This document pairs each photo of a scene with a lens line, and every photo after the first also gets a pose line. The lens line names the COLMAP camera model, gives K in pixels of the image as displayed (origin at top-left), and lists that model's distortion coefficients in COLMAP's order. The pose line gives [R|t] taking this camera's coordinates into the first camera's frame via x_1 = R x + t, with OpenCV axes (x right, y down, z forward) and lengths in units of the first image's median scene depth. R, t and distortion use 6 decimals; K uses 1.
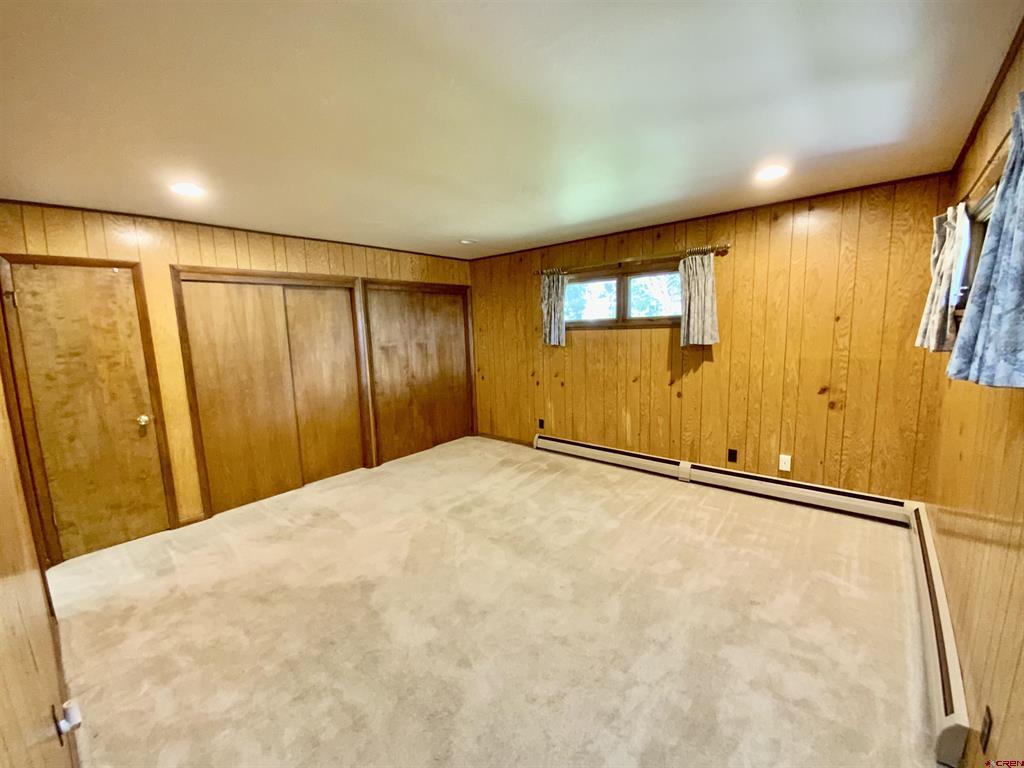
lens RADIAL K [[415.1, 0, 512.0], [0, 415.1, 384.0], [0, 0, 1]] dist [0.023503, -0.019241]
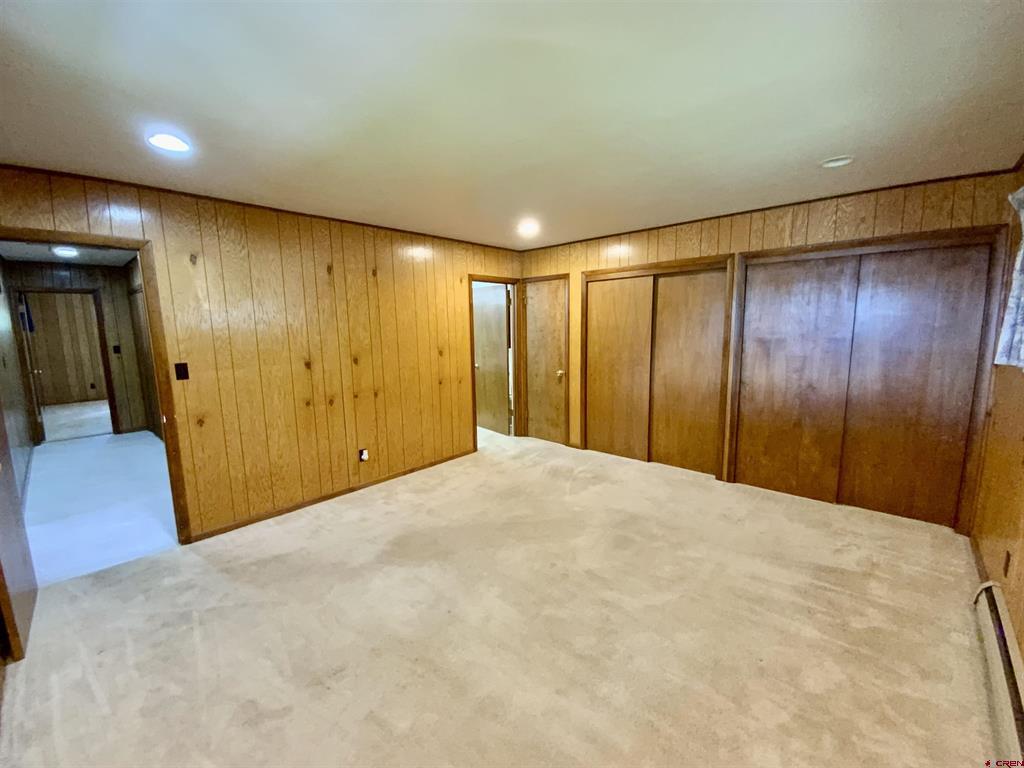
lens RADIAL K [[415.1, 0, 512.0], [0, 415.1, 384.0], [0, 0, 1]] dist [0.023503, -0.019241]
pose [[-0.039499, 0.178938, -0.983067, 0.529420], [-0.113742, 0.976635, 0.182338, -0.106763], [0.992725, 0.119018, -0.018223, 0.625869]]
